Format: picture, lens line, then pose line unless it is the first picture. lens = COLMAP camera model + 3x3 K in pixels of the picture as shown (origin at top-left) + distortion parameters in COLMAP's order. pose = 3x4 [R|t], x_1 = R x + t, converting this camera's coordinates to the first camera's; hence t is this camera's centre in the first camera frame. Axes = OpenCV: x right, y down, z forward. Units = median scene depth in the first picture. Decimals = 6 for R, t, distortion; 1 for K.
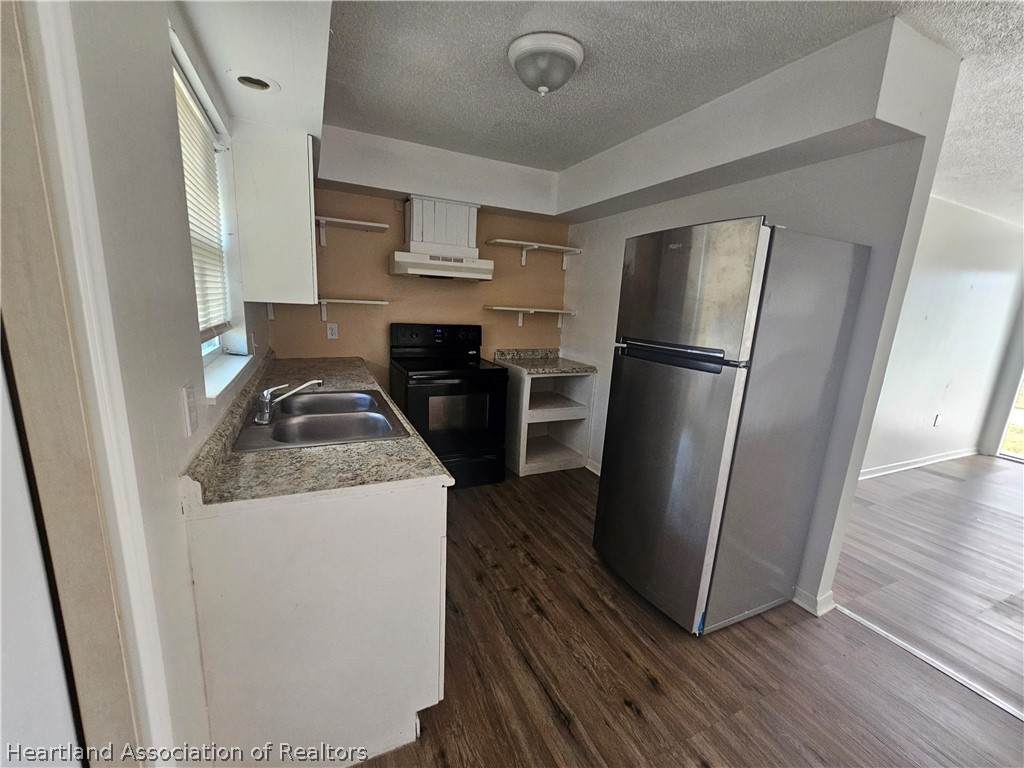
lens RADIAL K [[415.8, 0, 509.4], [0, 415.8, 387.9], [0, 0, 1]] dist [0.001923, -0.000026]
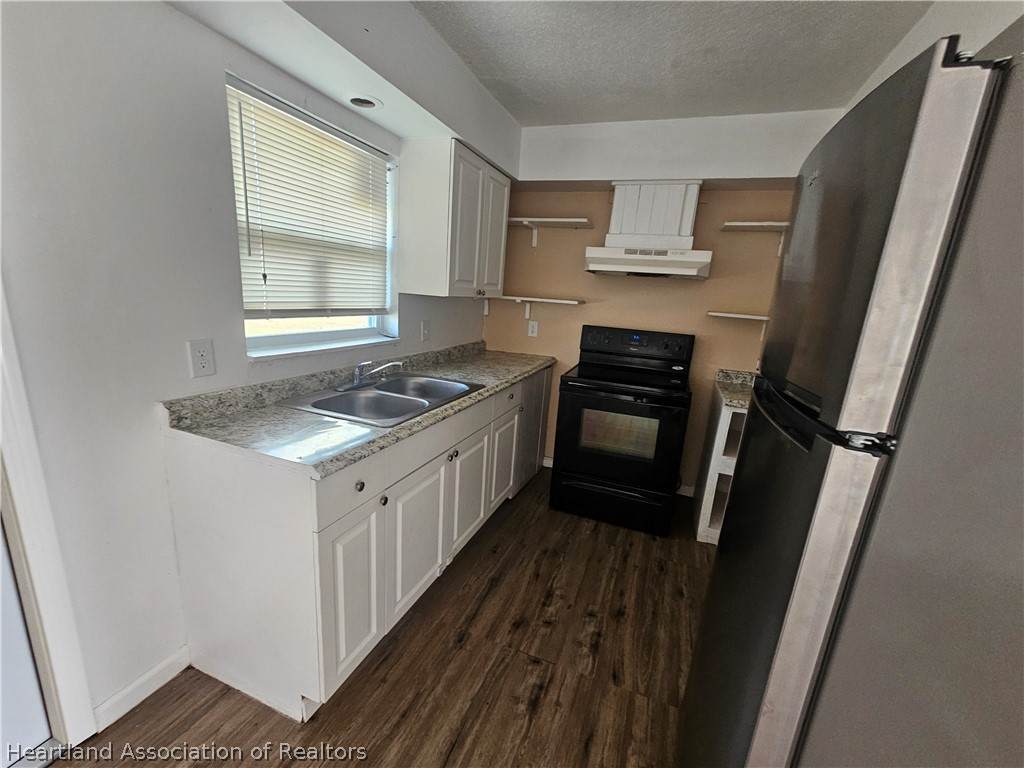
lens RADIAL K [[419.1, 0, 513.7], [0, 419.1, 390.0], [0, 0, 1]] dist [-0.002223, -0.000123]
pose [[0.701928, 0.162675, -0.693422, 0.392866], [-0.178535, 0.982672, 0.049807, -0.042612], [0.689509, 0.088839, 0.718808, 0.316208]]
